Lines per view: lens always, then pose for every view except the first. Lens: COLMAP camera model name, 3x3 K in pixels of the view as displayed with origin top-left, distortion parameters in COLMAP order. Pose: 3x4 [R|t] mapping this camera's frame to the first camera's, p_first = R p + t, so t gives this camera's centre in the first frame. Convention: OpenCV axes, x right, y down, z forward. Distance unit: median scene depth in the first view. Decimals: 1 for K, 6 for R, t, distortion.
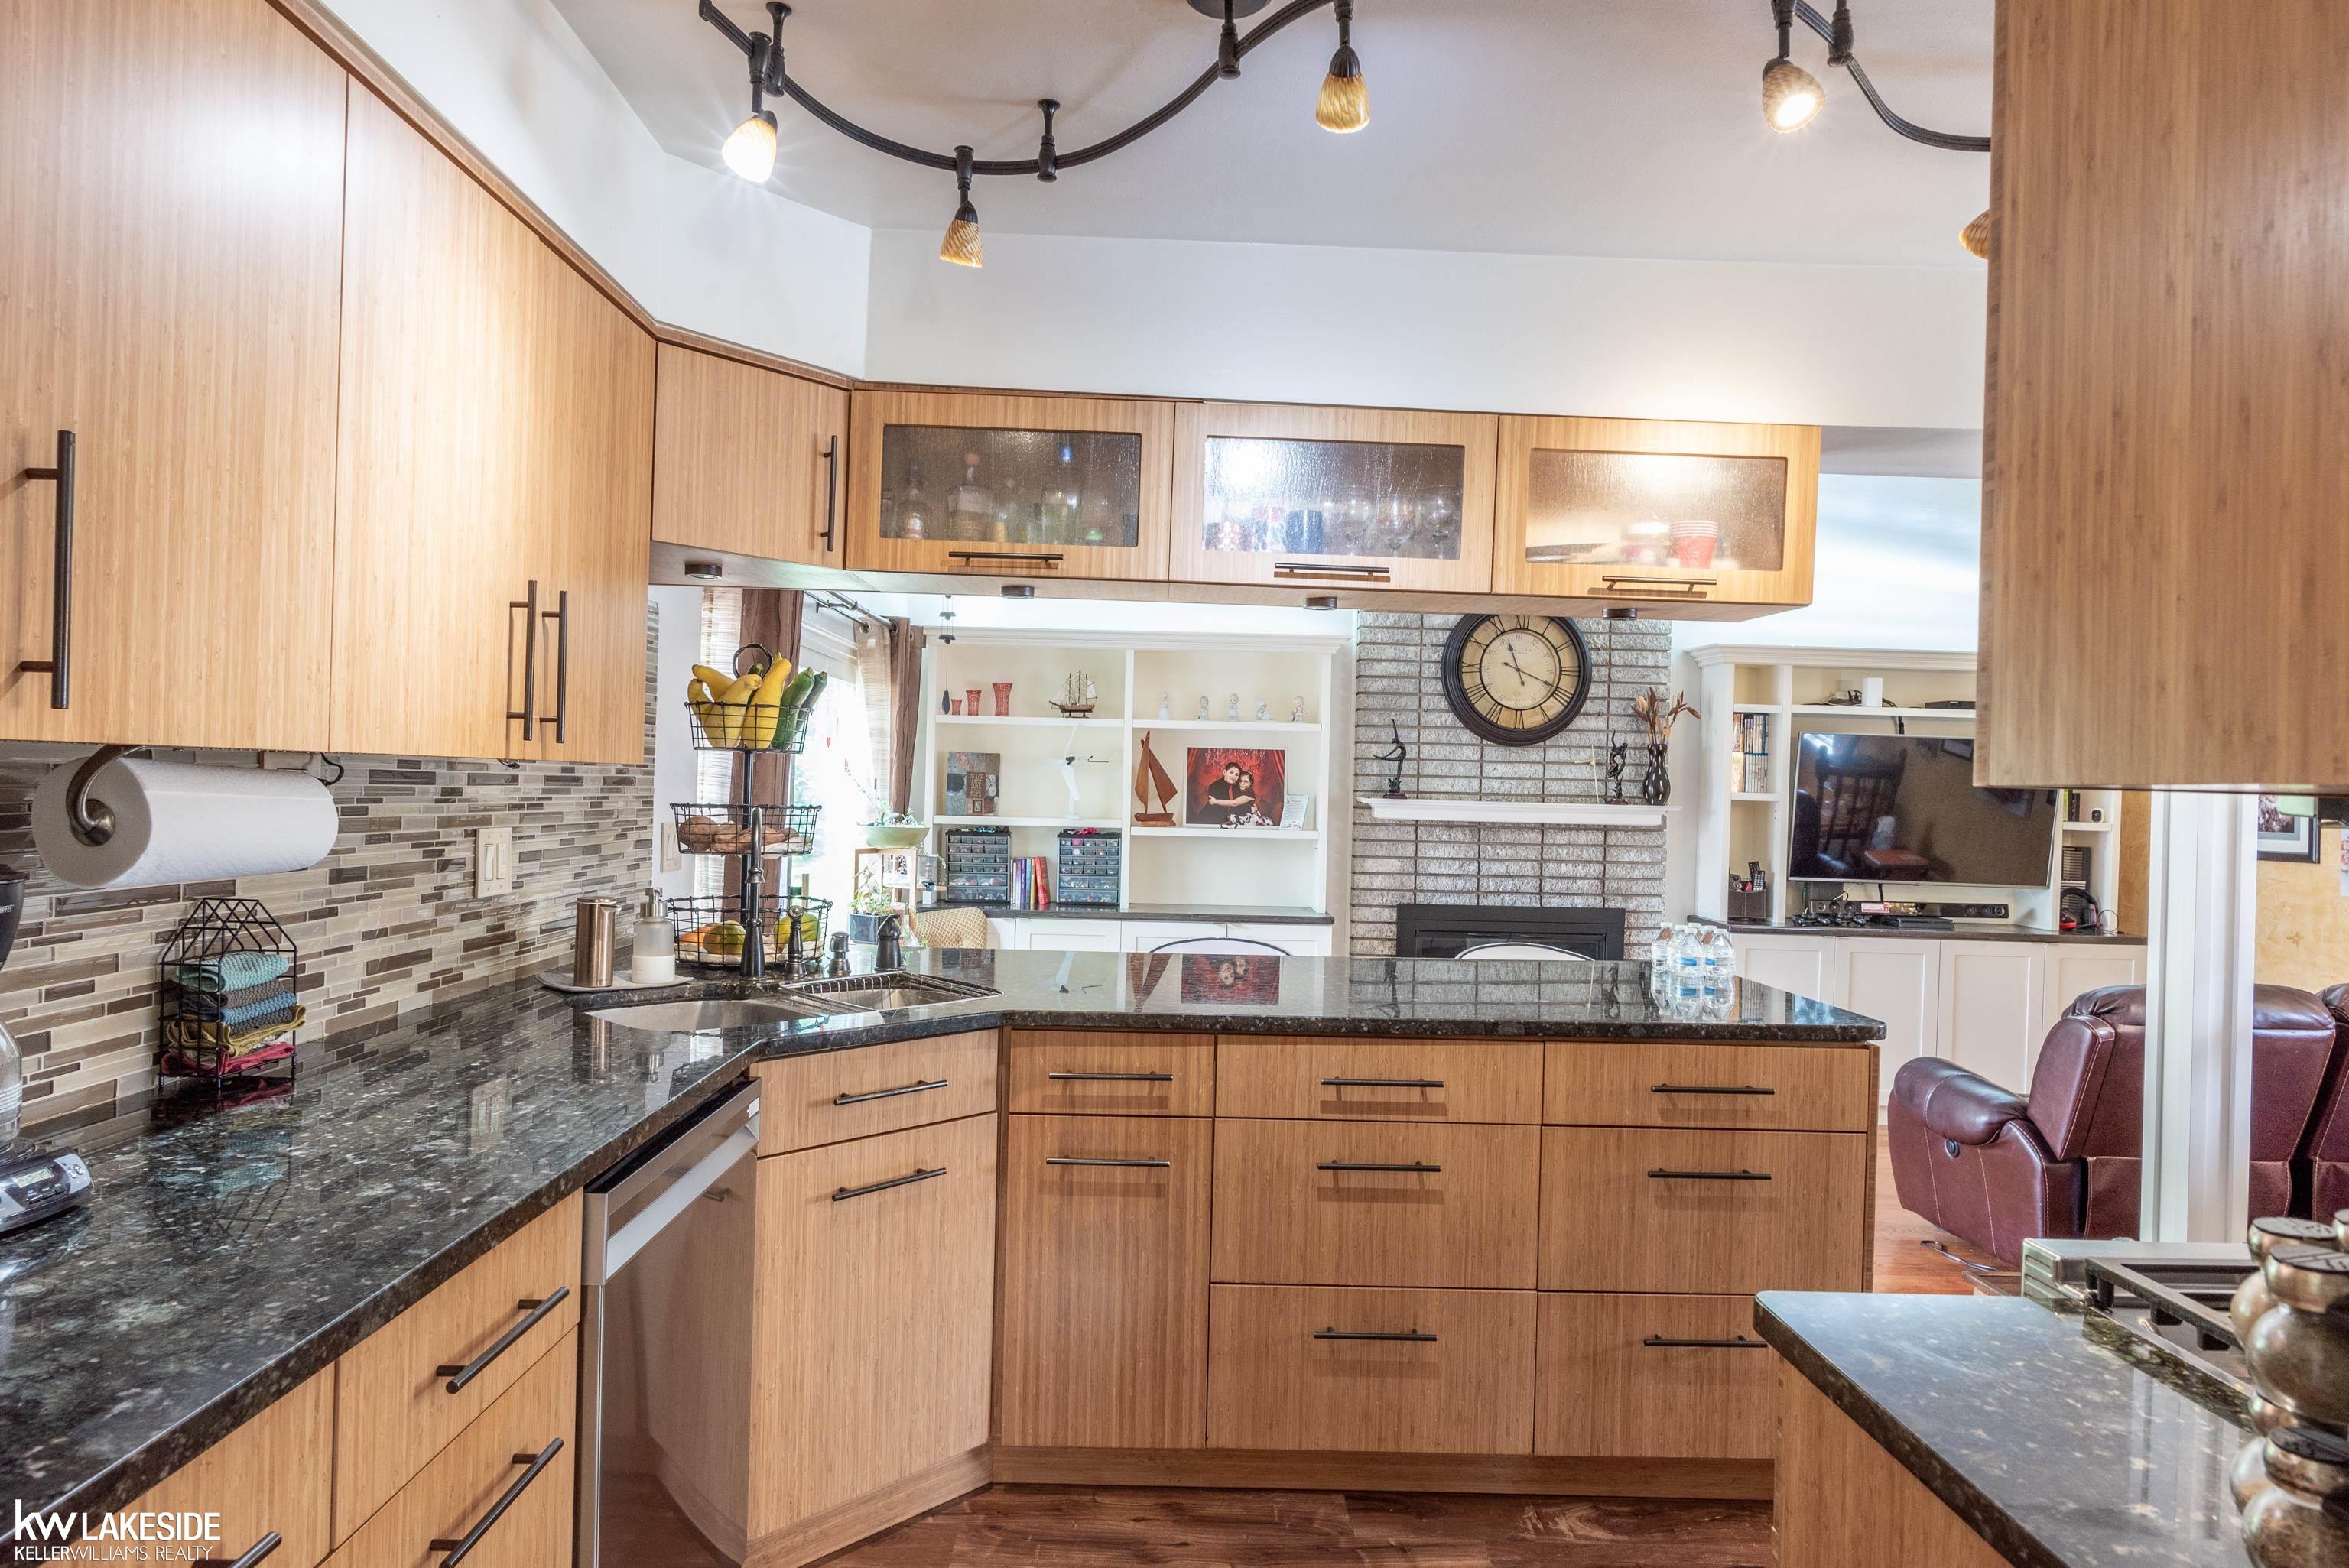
lens RADIAL K [[1350.0, 0, 1167.4], [0, 1350.0, 786.5], [0, 0, 1]] dist [-0.027752, 0.000608]
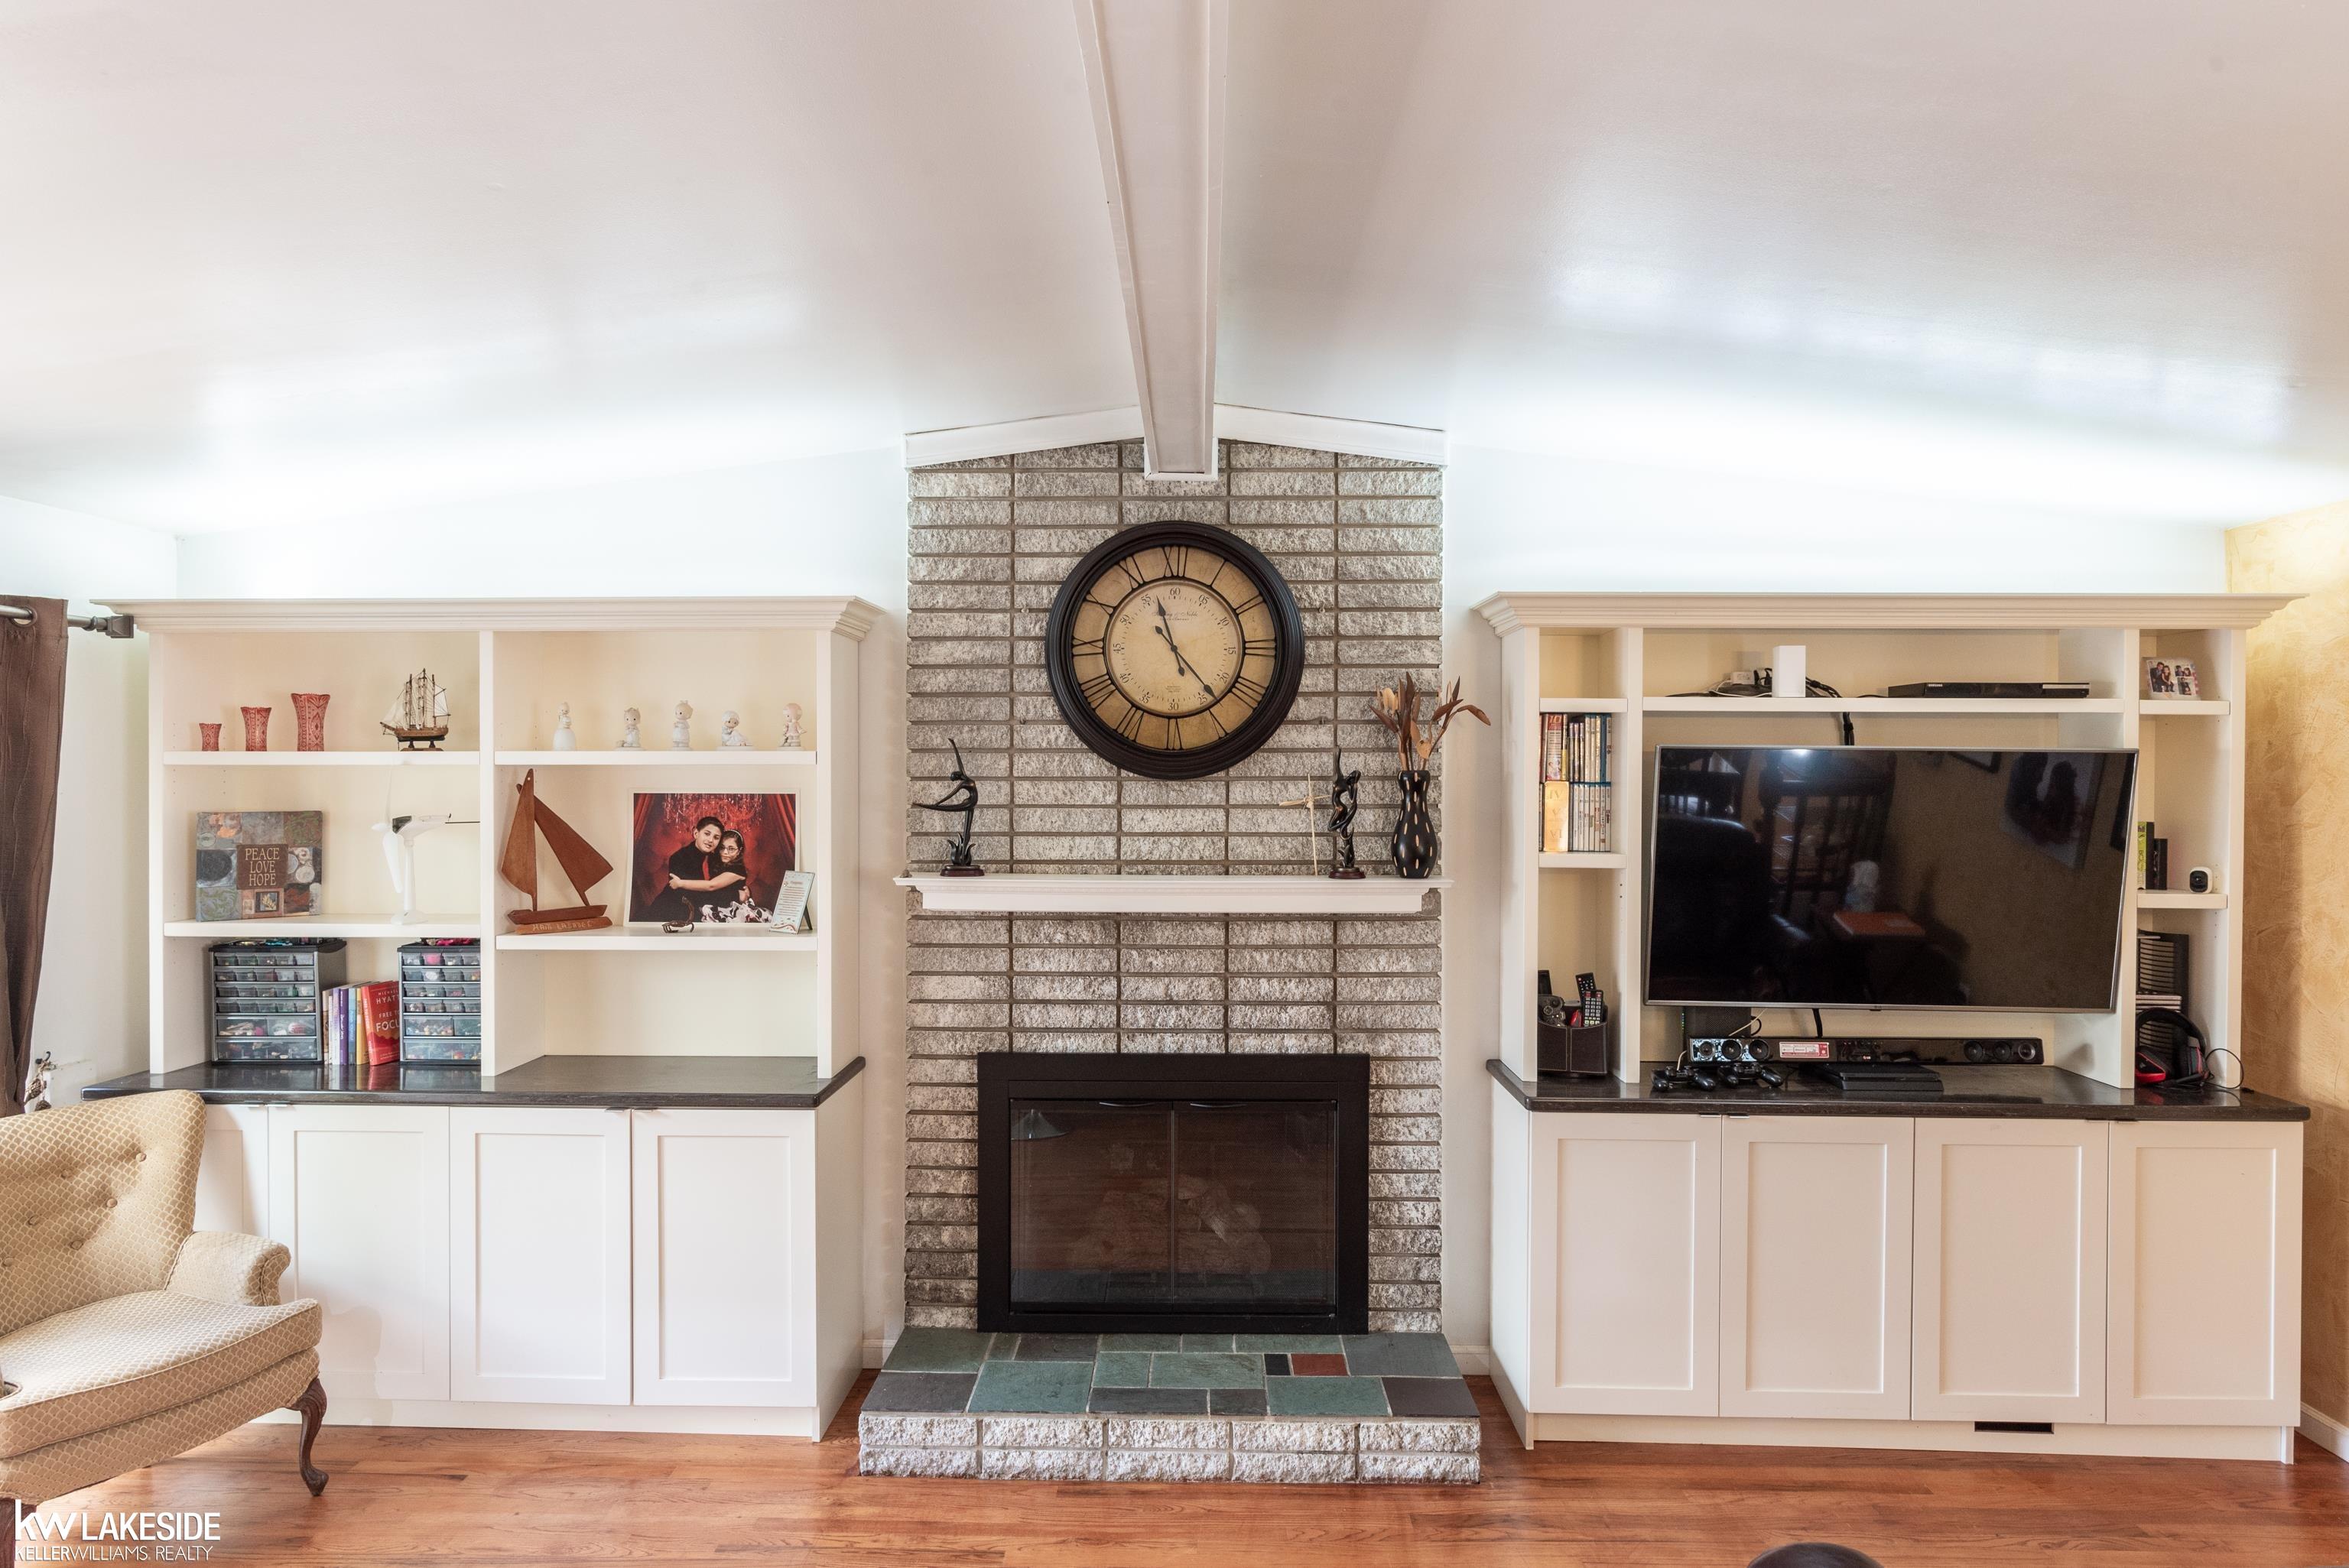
lens RADIAL K [[1350.0, 0, 1183.2], [0, 1350.0, 794.2], [0, 0, 1]] dist [-0.027752, 0.000608]
pose [[0.999346, -0.022598, -0.028246, 0.278386], [0.022664, 0.999741, 0.002018, -0.024710], [0.028193, -0.002657, 0.999599, 0.416436]]
